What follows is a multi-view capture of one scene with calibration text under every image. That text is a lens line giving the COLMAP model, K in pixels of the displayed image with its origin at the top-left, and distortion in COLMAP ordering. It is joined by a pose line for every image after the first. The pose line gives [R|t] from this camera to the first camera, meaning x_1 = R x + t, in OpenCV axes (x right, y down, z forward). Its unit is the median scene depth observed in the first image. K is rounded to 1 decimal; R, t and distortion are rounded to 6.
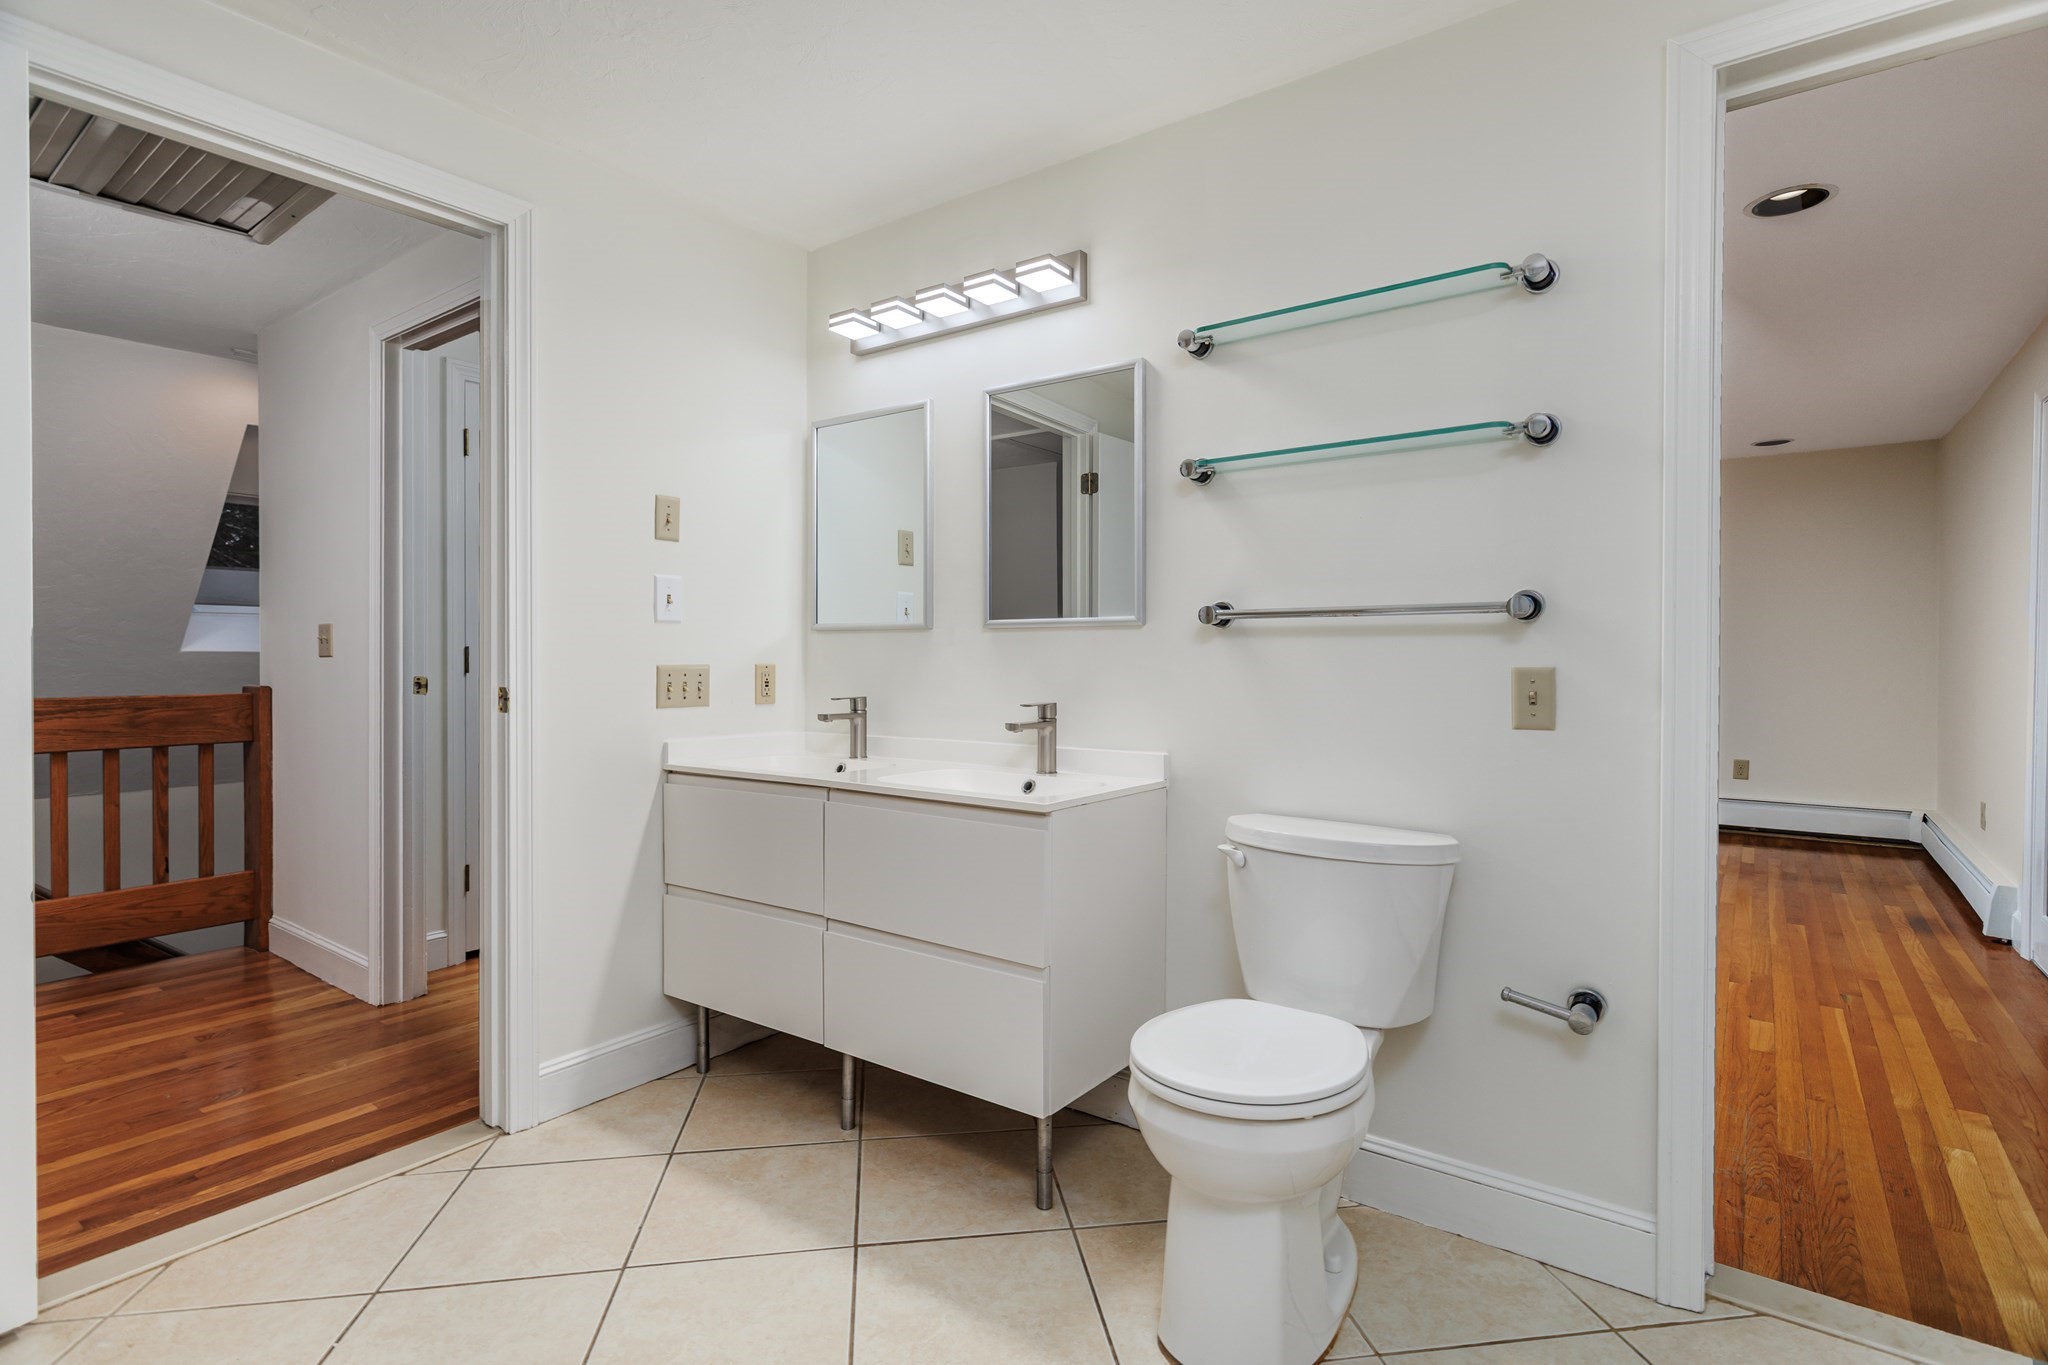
lens RADIAL K [[973.8, 0, 1025.6], [0, 973.8, 670.5], [0, 0, 1]] dist [0.001211, -0.000297]
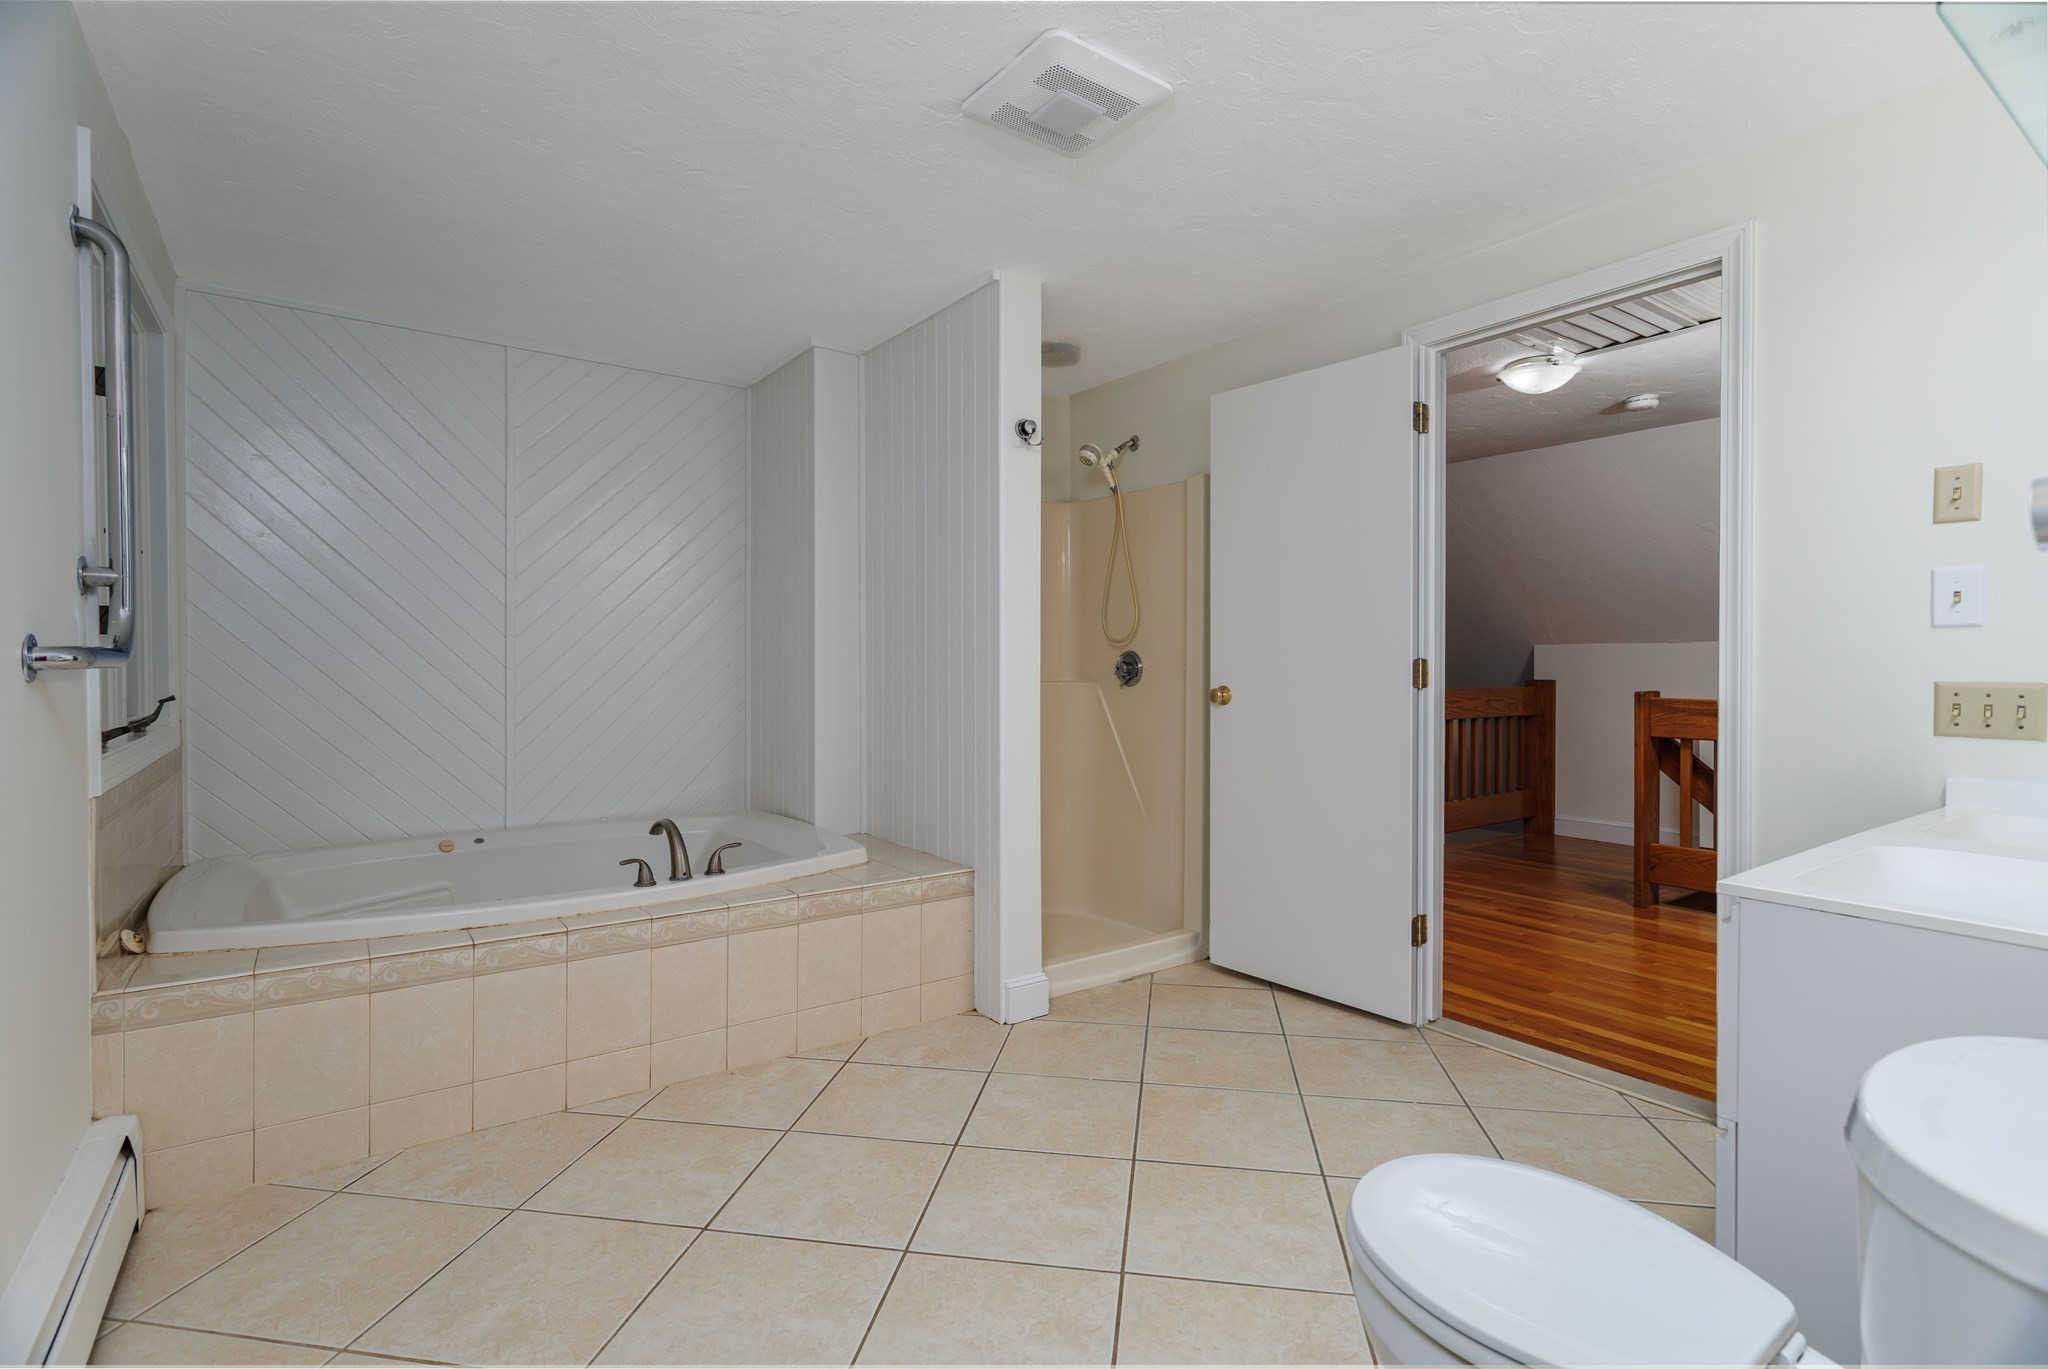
lens RADIAL K [[973.8, 0, 1028.5], [0, 973.8, 677.5], [0, 0, 1]] dist [0.001211, -0.000297]
pose [[-0.298072, 0.014490, -0.954433, 0.606265], [-0.012724, 0.999736, 0.019152, -0.014461], [0.954459, 0.017852, -0.297809, 0.529132]]
